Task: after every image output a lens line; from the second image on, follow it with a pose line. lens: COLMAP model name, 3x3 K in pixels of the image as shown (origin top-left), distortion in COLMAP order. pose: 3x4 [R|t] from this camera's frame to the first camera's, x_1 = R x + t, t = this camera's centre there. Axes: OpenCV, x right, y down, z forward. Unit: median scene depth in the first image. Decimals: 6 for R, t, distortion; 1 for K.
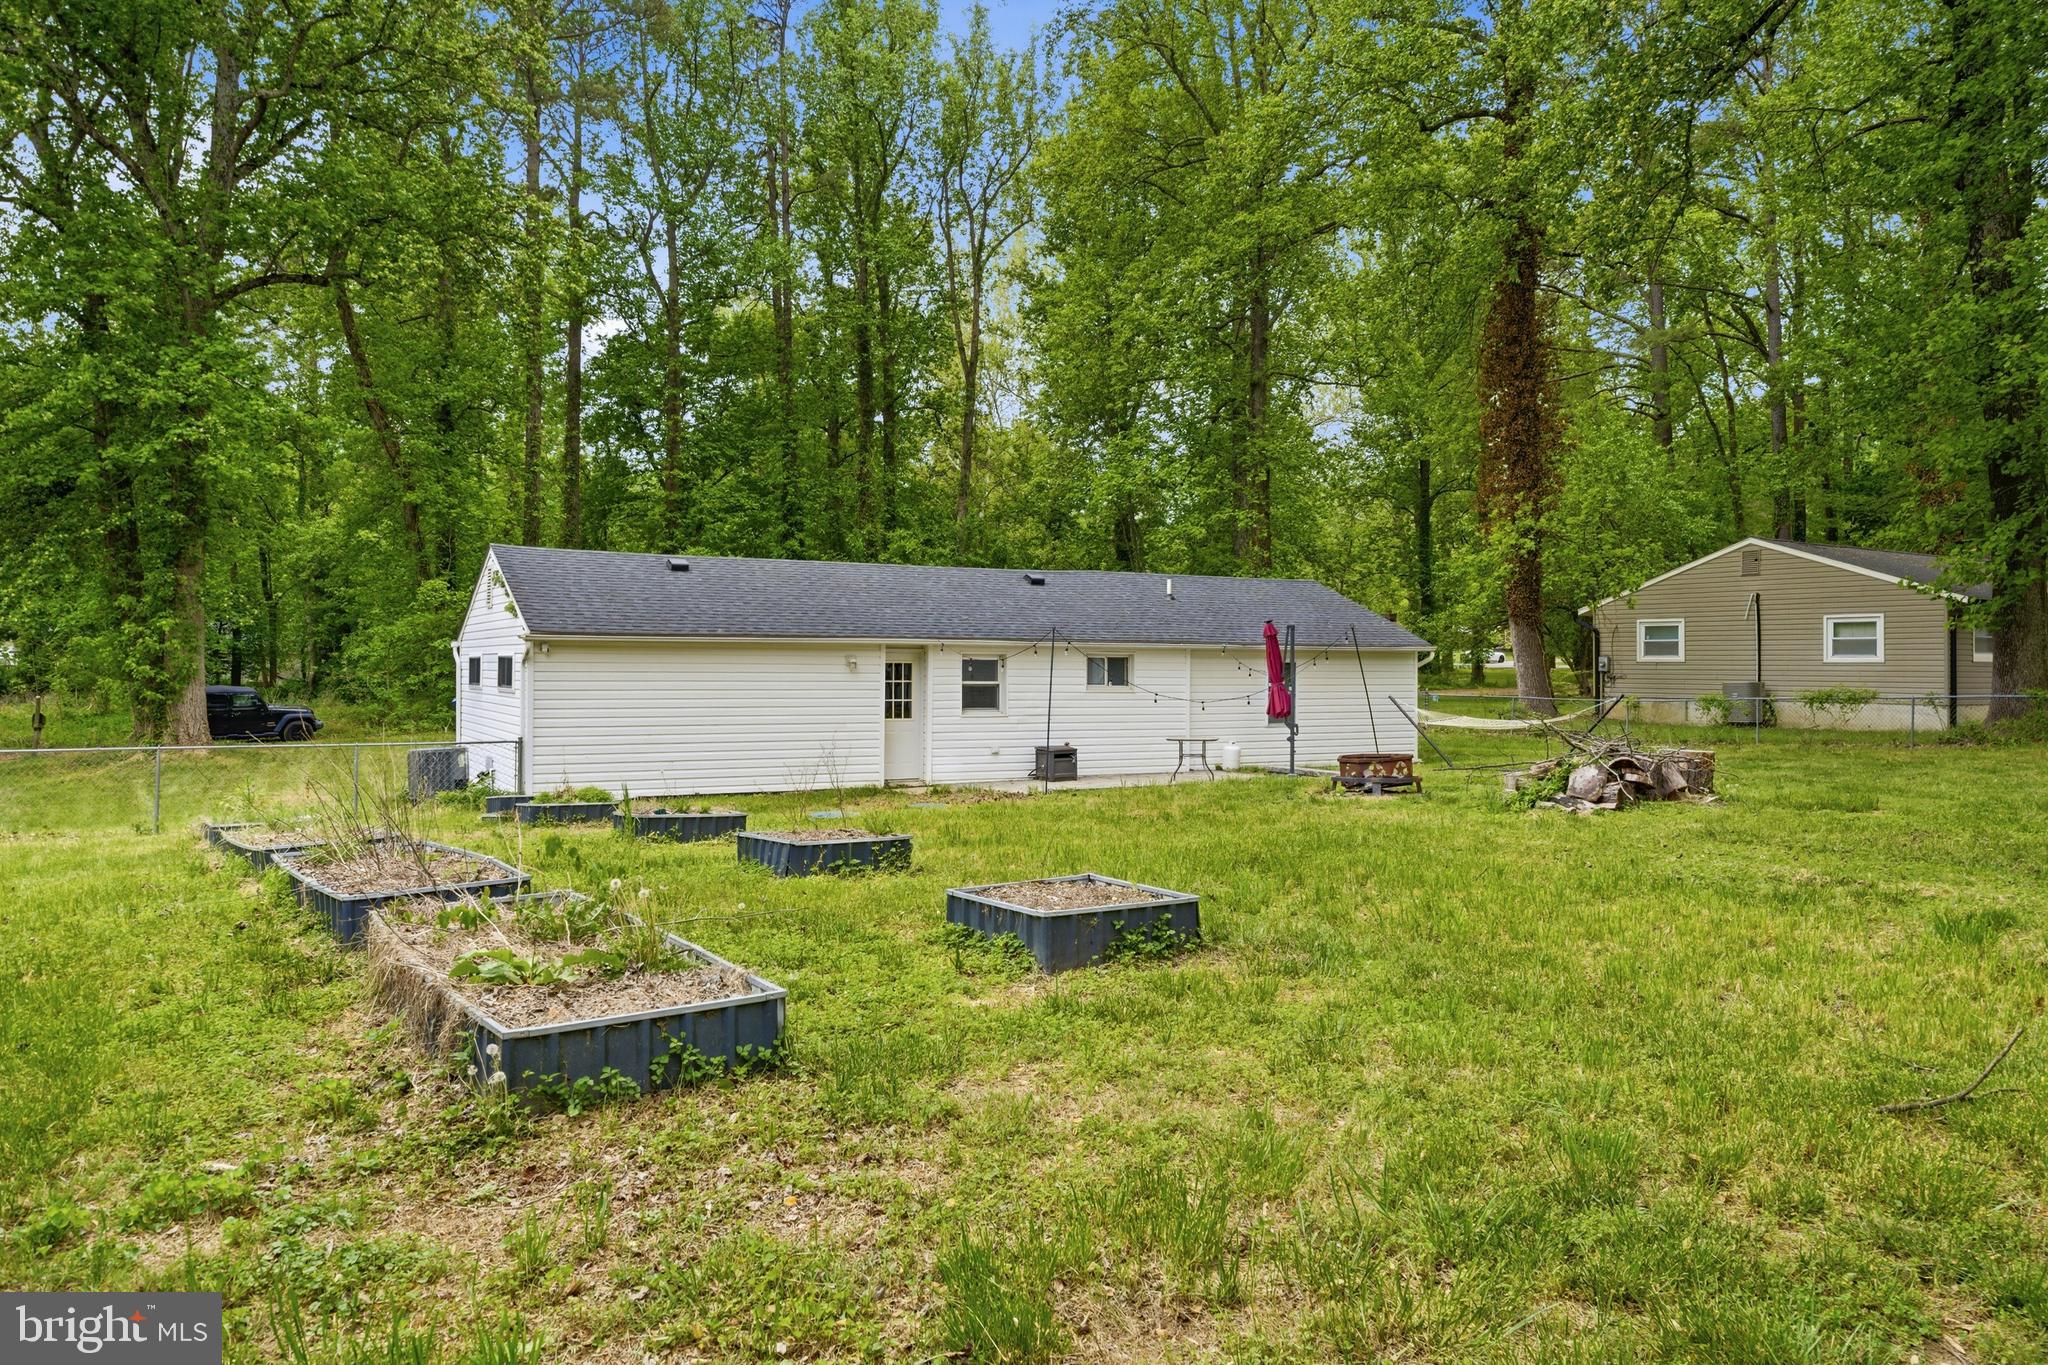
lens RADIAL K [[1349.5, 0, 1011.6], [0, 1349.5, 689.0], [0, 0, 1]] dist [0.011165, -0.015001]
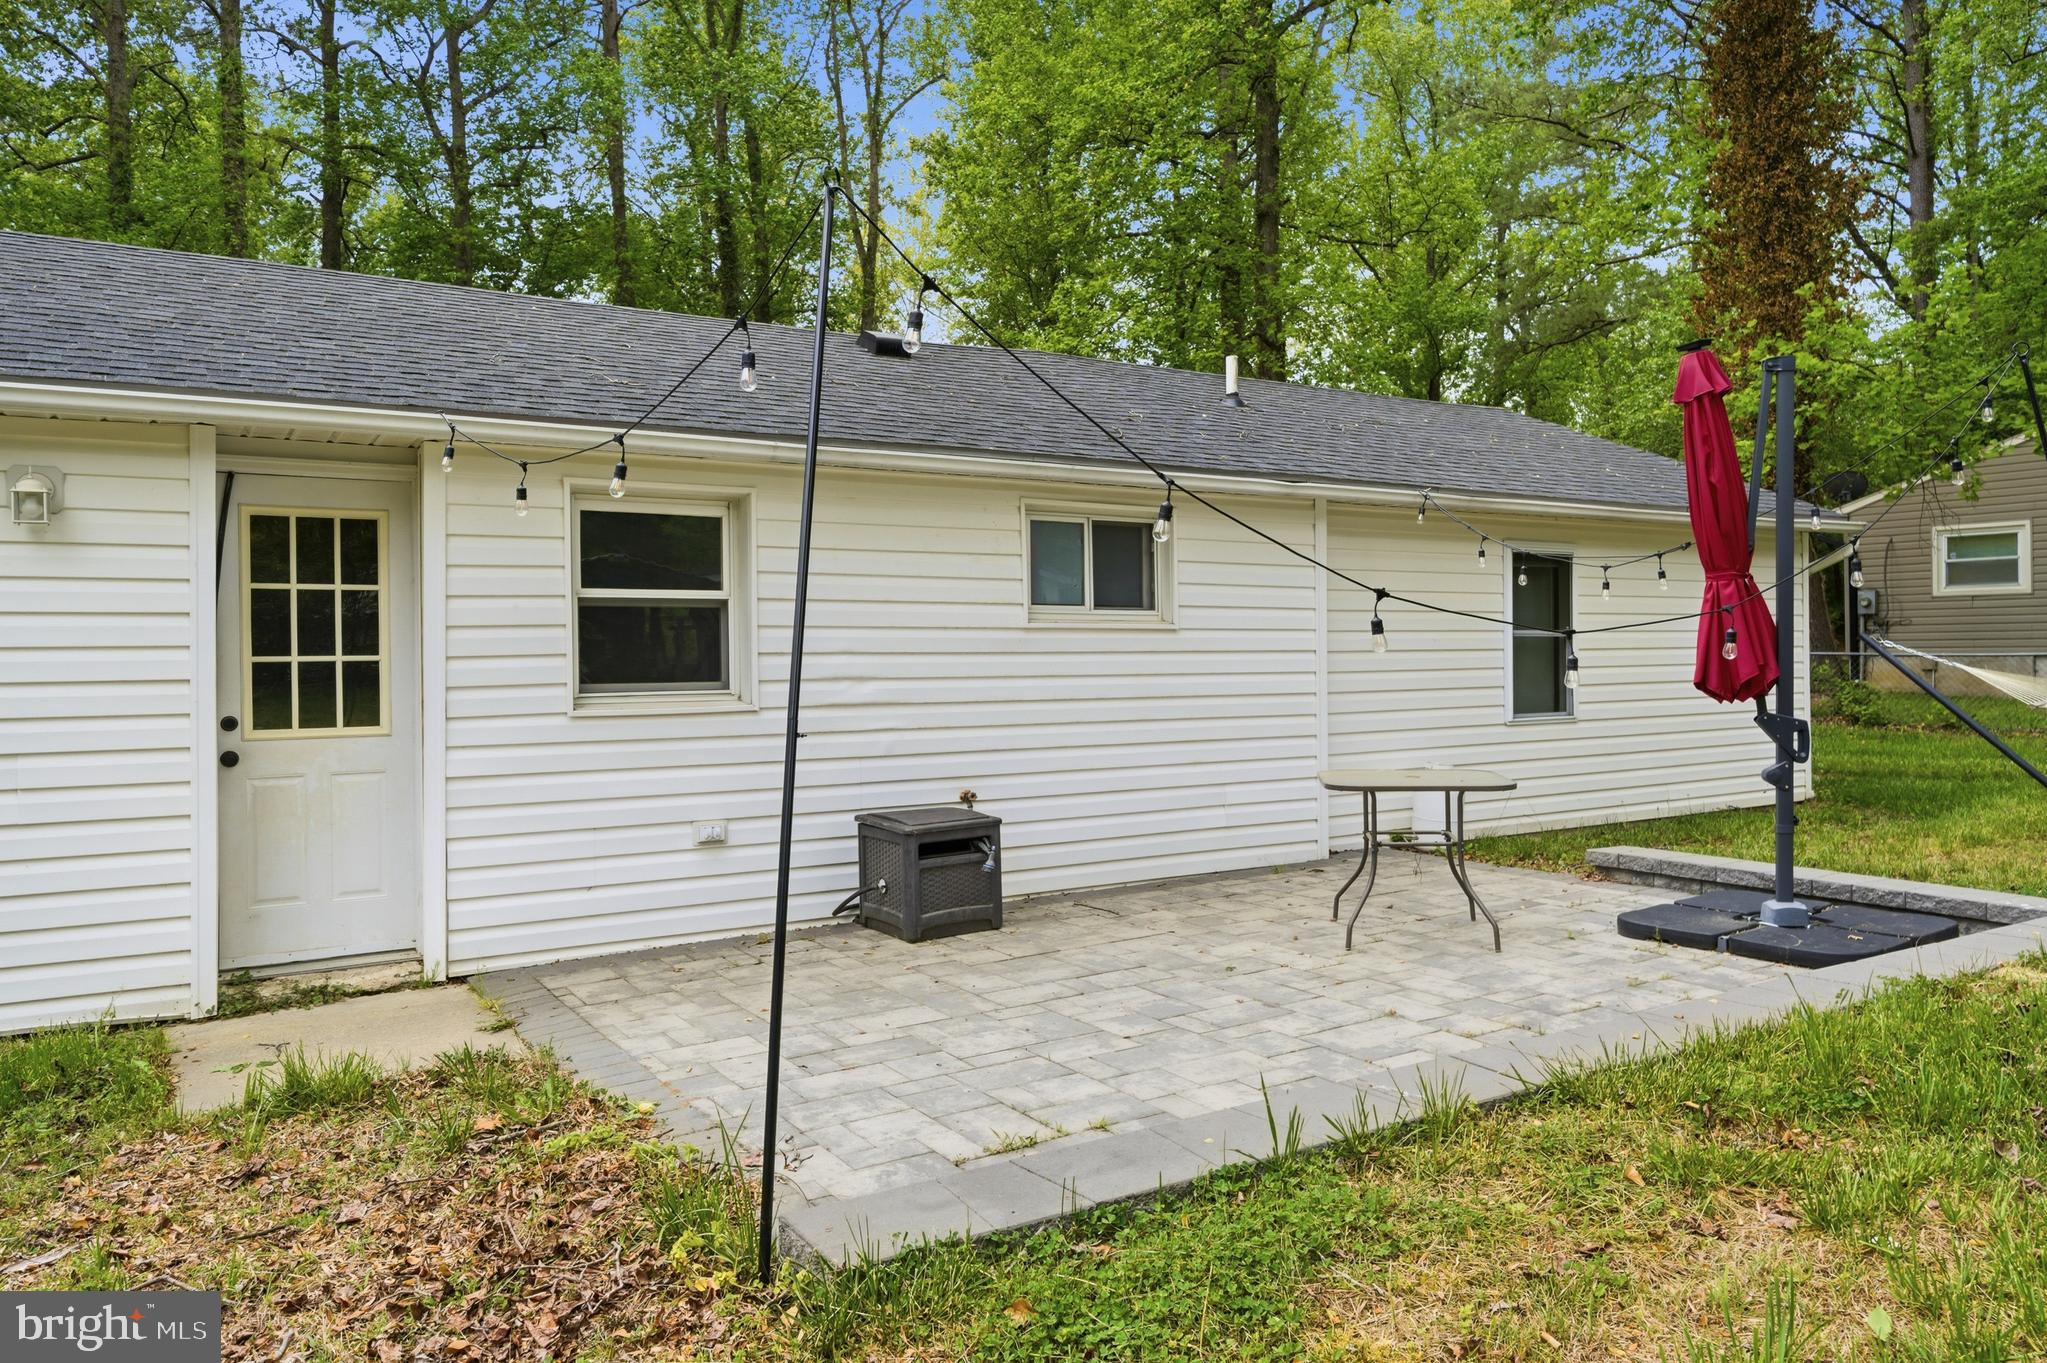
lens RADIAL K [[1421.0, 0, 1039.5], [0, 1421.0, 678.3], [0, 0, 1]] dist [0.019737, -0.015040]
pose [[0.997607, -0.015824, 0.067306, 0.038598], [0.015546, 0.999868, 0.004657, 0.013543], [-0.067371, -0.003599, 0.997722, 0.725931]]
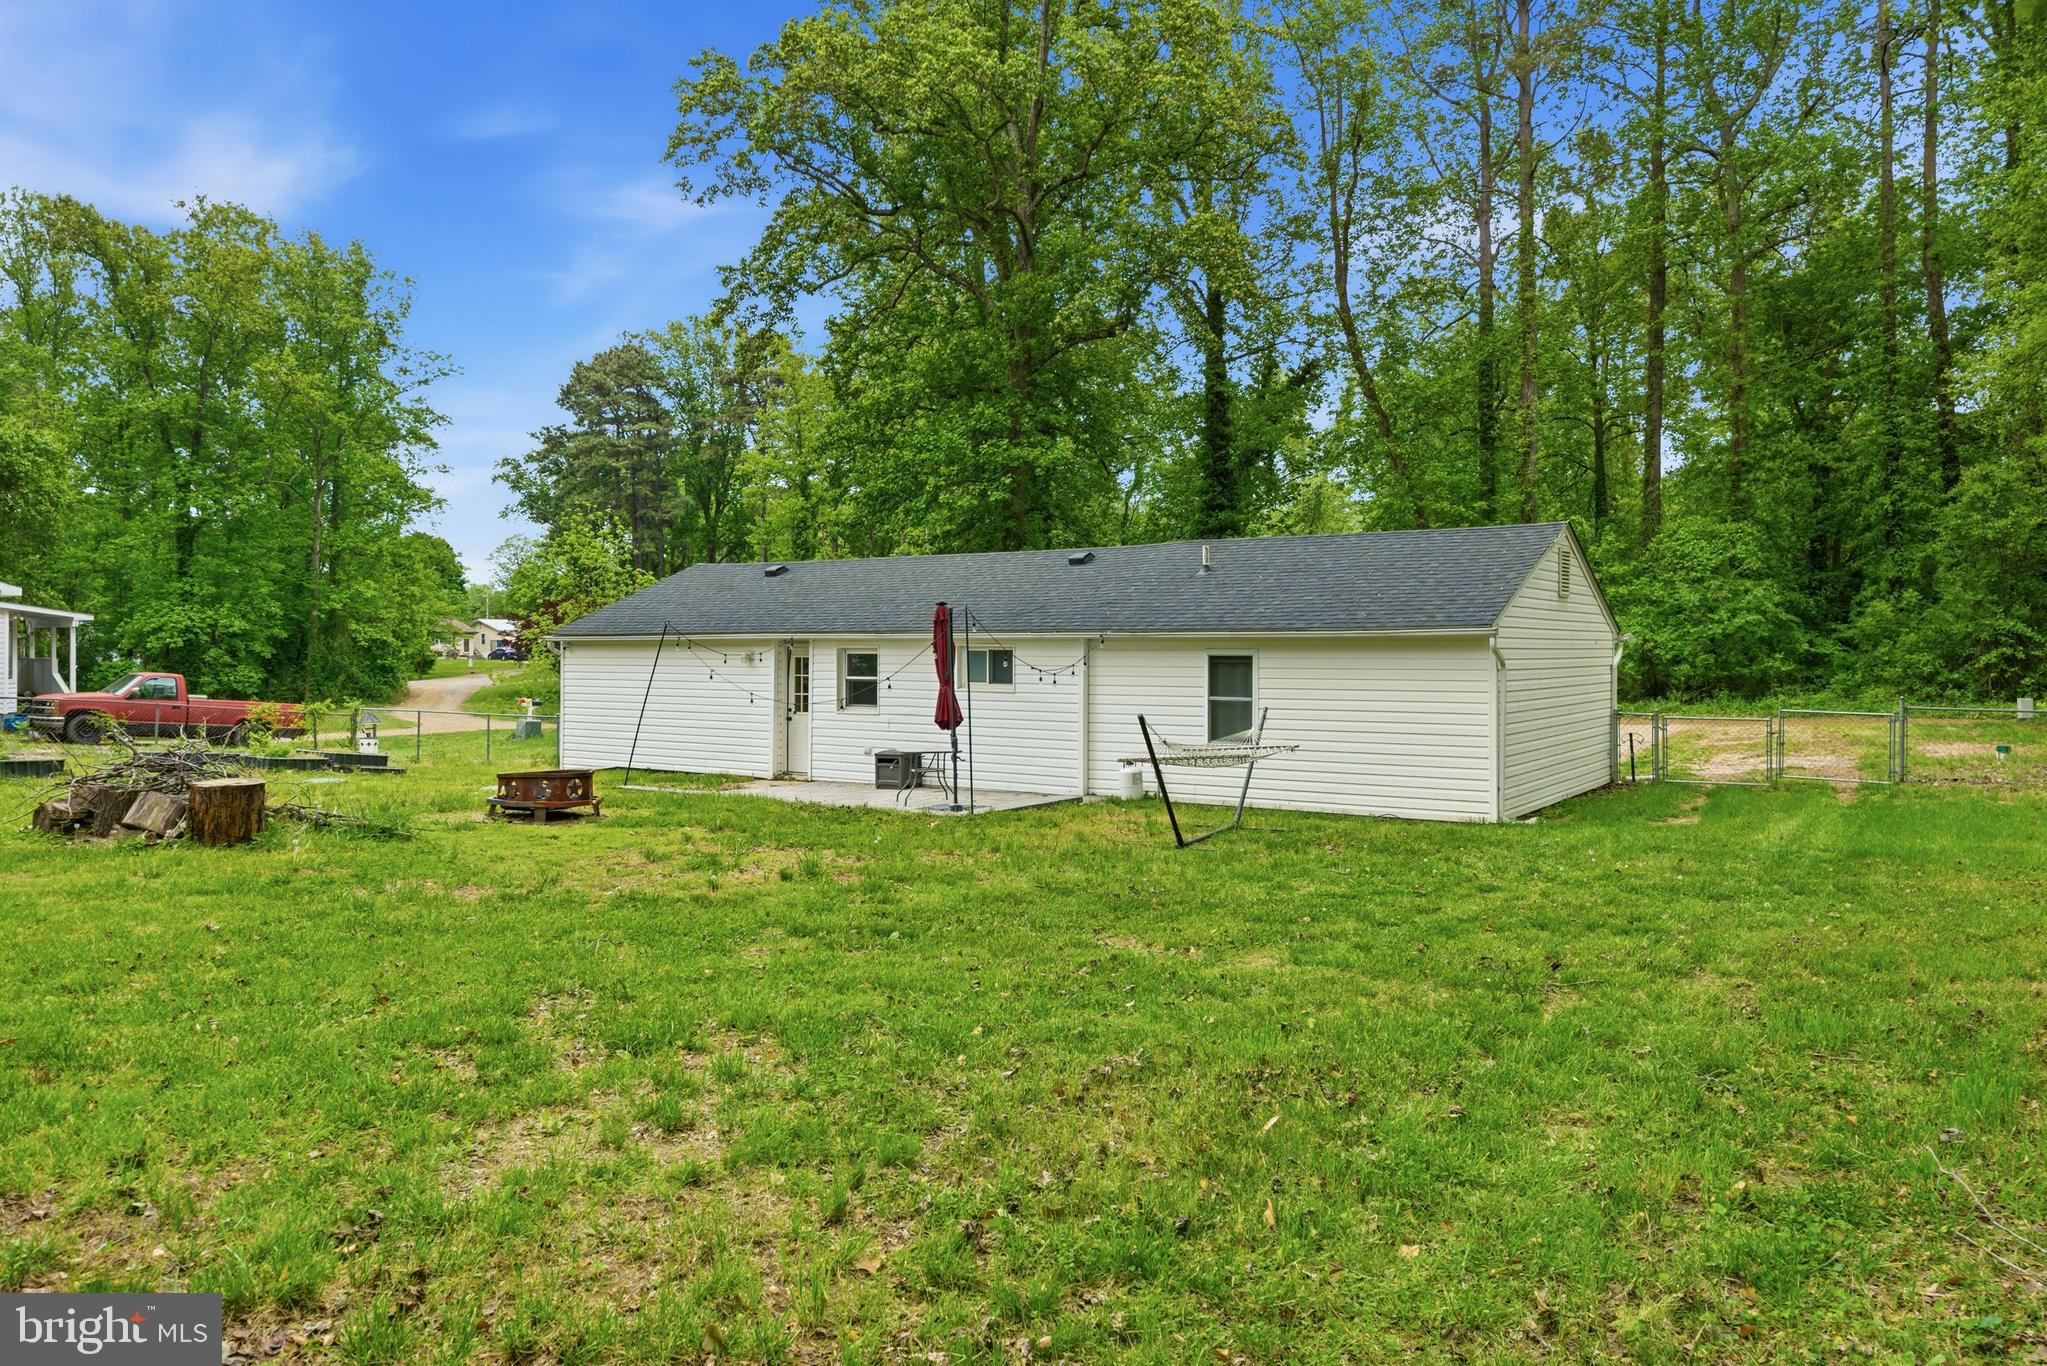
lens RADIAL K [[1348.9, 0, 1032.8], [0, 1348.9, 677.8], [0, 0, 1]] dist [0.011165, -0.015001]
pose [[0.460836, 0.014596, -0.887365, 0.911478], [-0.013163, 0.999867, 0.009611, -0.016172], [0.887388, 0.007251, 0.460967, 0.697173]]
